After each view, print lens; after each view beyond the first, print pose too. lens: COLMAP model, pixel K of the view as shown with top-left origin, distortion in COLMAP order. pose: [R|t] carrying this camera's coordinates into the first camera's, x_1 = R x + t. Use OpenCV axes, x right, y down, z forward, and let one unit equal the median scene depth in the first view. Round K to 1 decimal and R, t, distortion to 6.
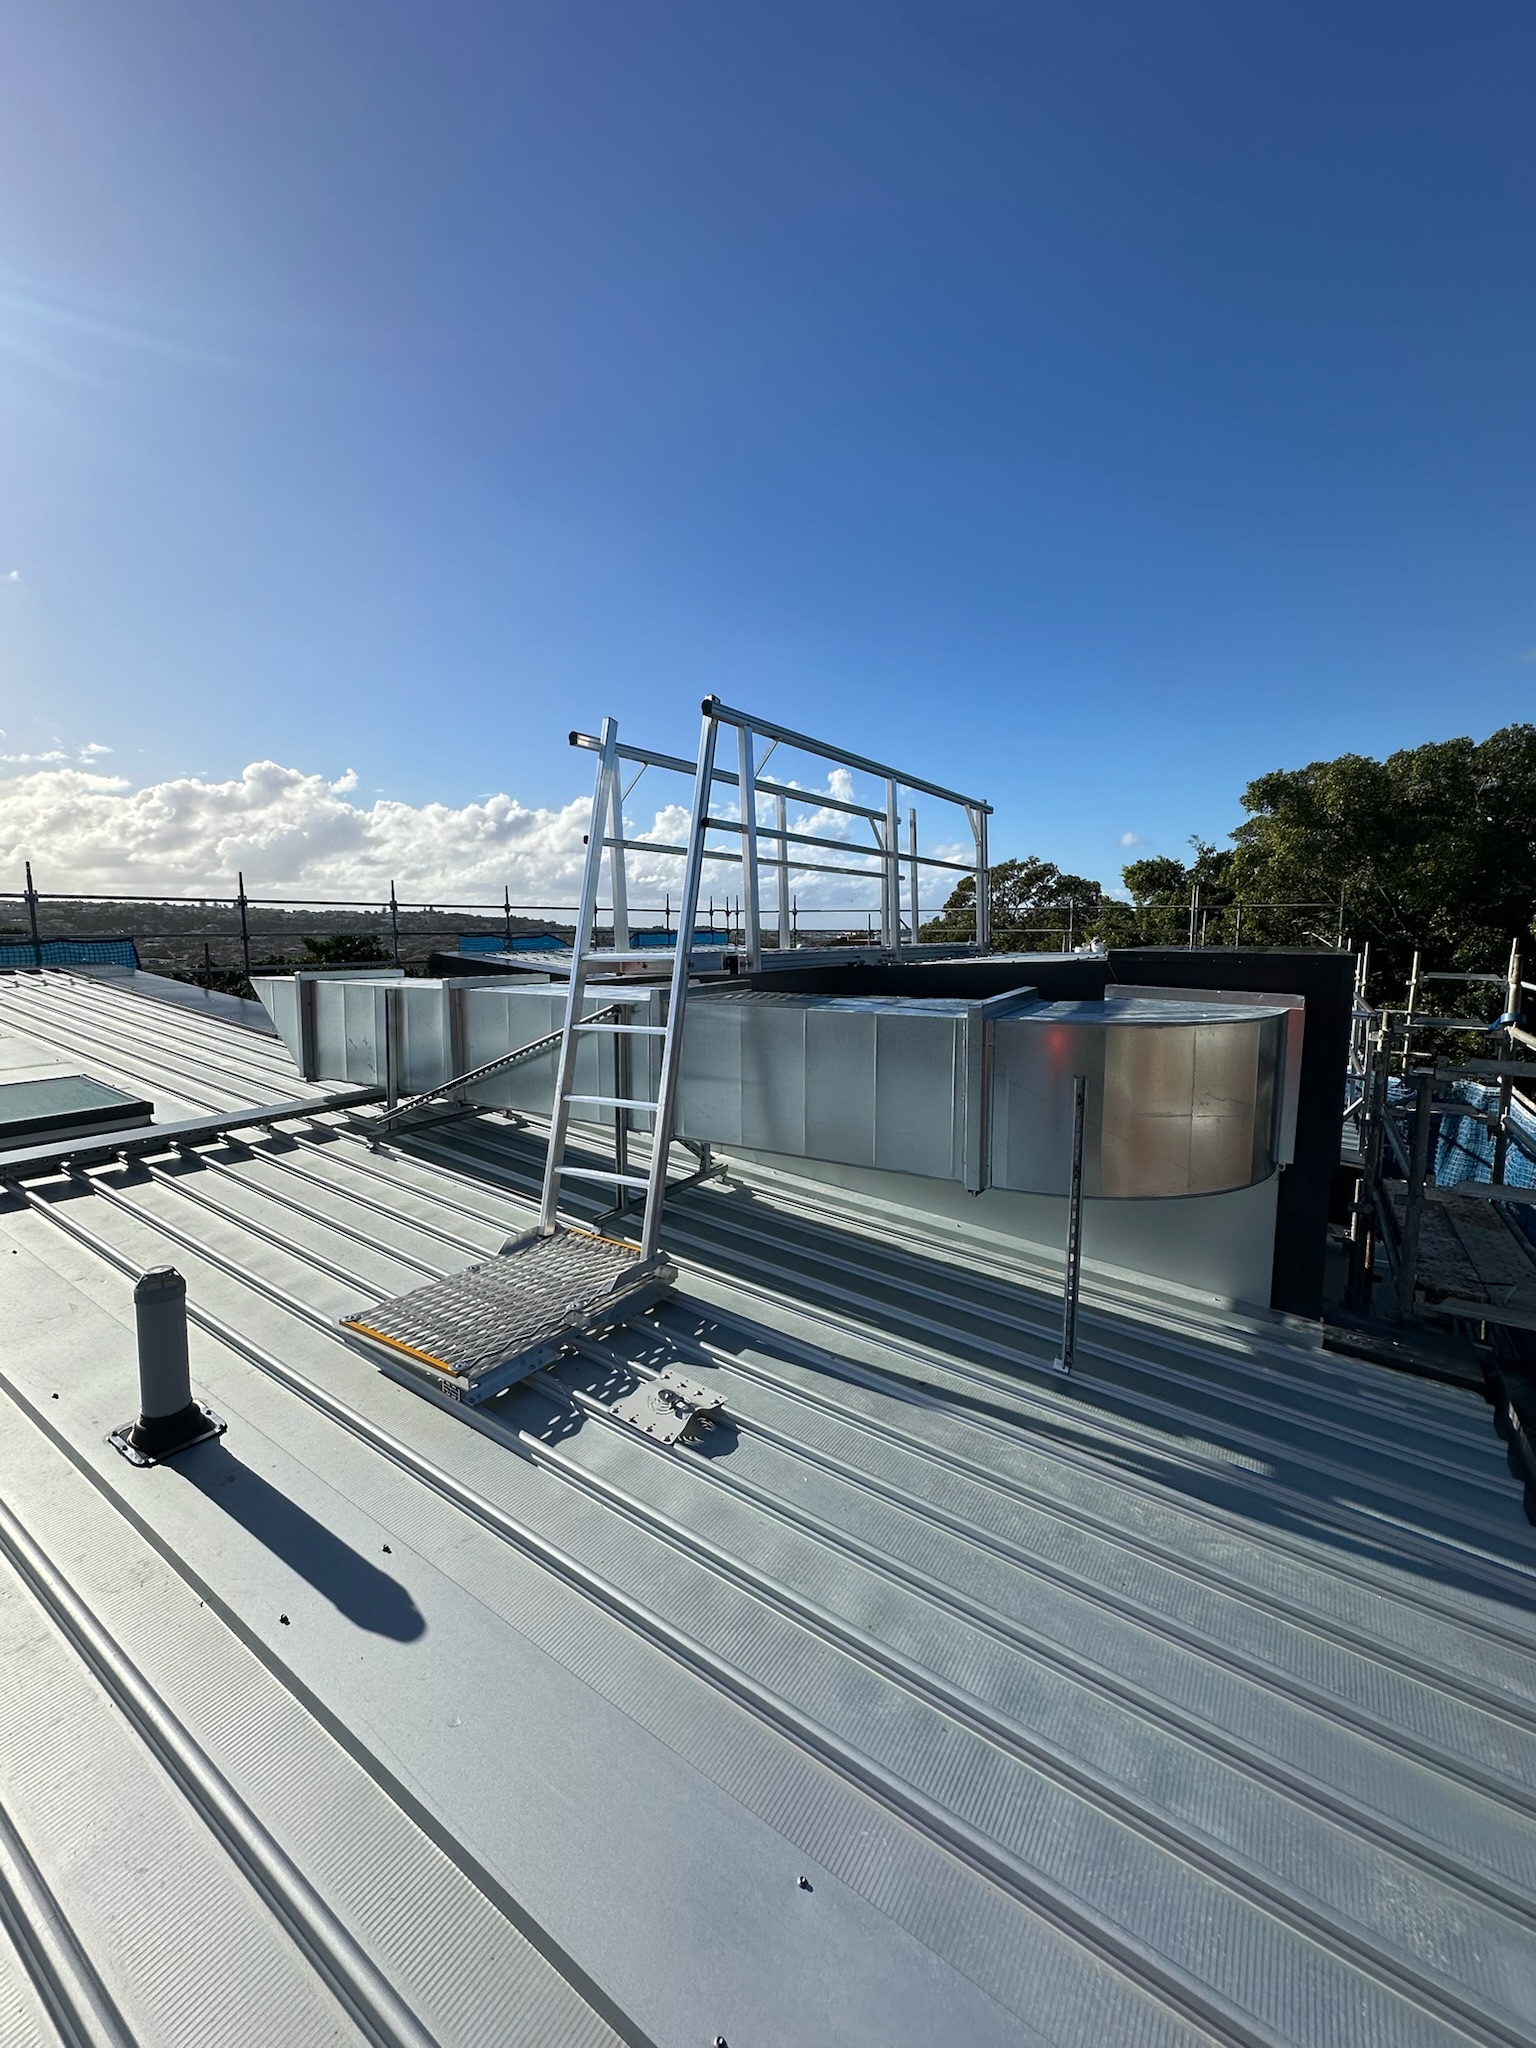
lens RADIAL K [[820.4, 0, 767.6], [0, 820.4, 1034.5], [0, 0, 1]] dist [0.002290, 0.000091]
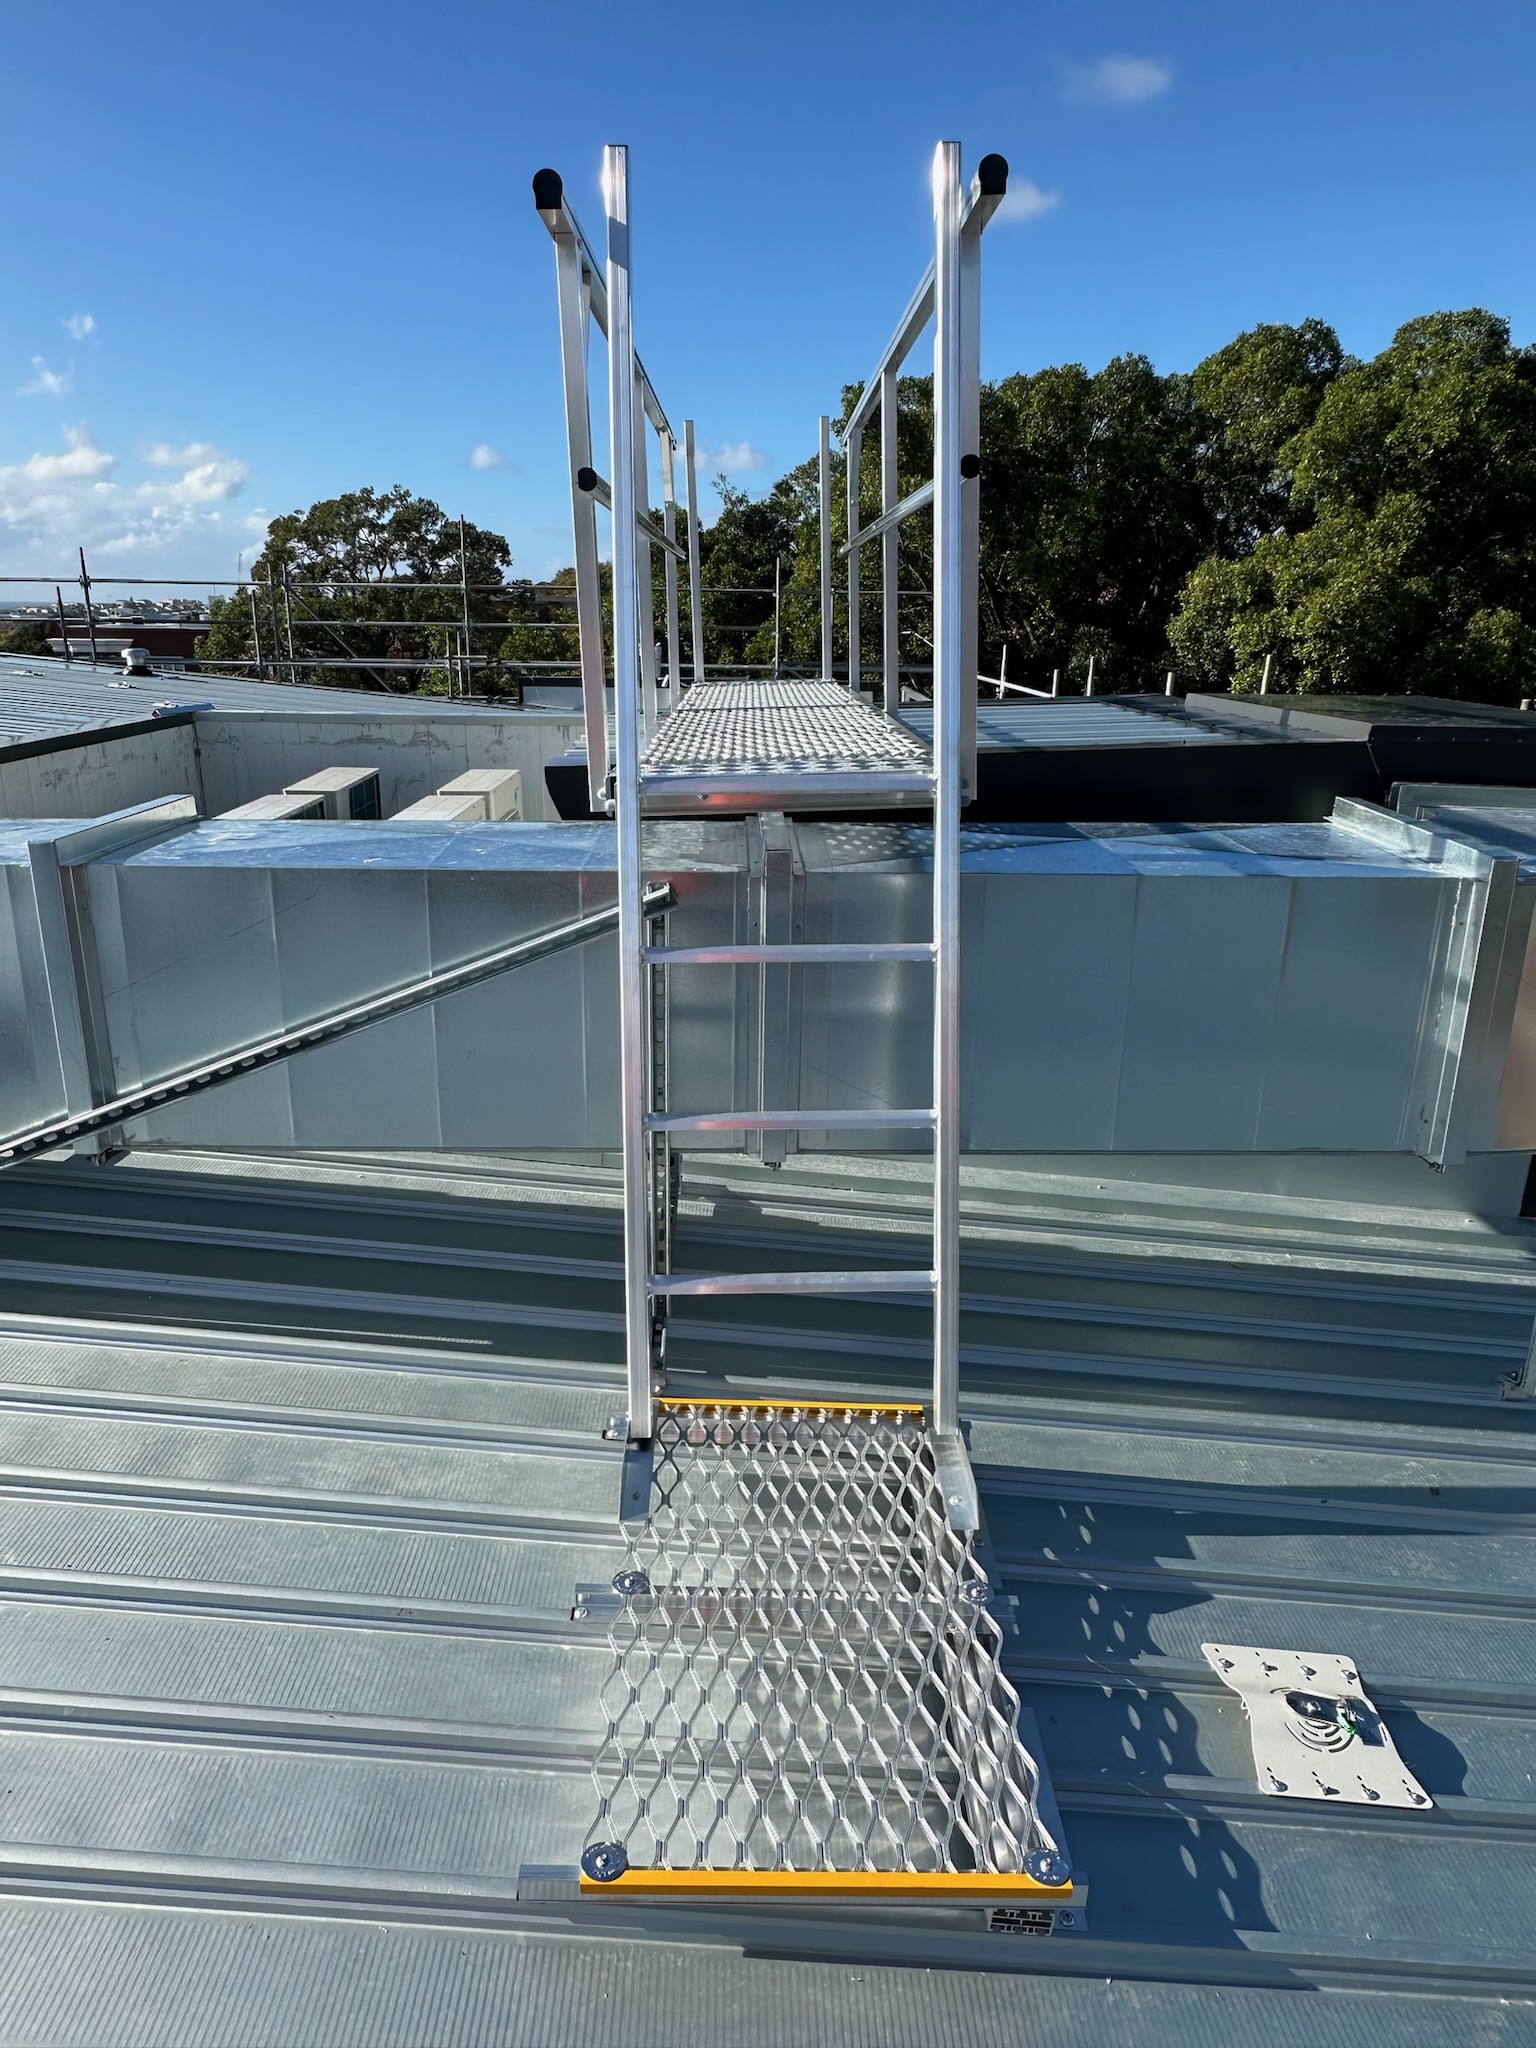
lens RADIAL K [[1341.2, 0, 768.5], [0, 1341.2, 1016.6], [0, 0, 1]] dist [0.004549, -0.000701]
pose [[0.838649, -0.141277, 0.526032, -0.445271], [0.052935, 0.982345, 0.179436, -0.071500], [-0.542095, -0.122638, 0.831320, 0.331598]]
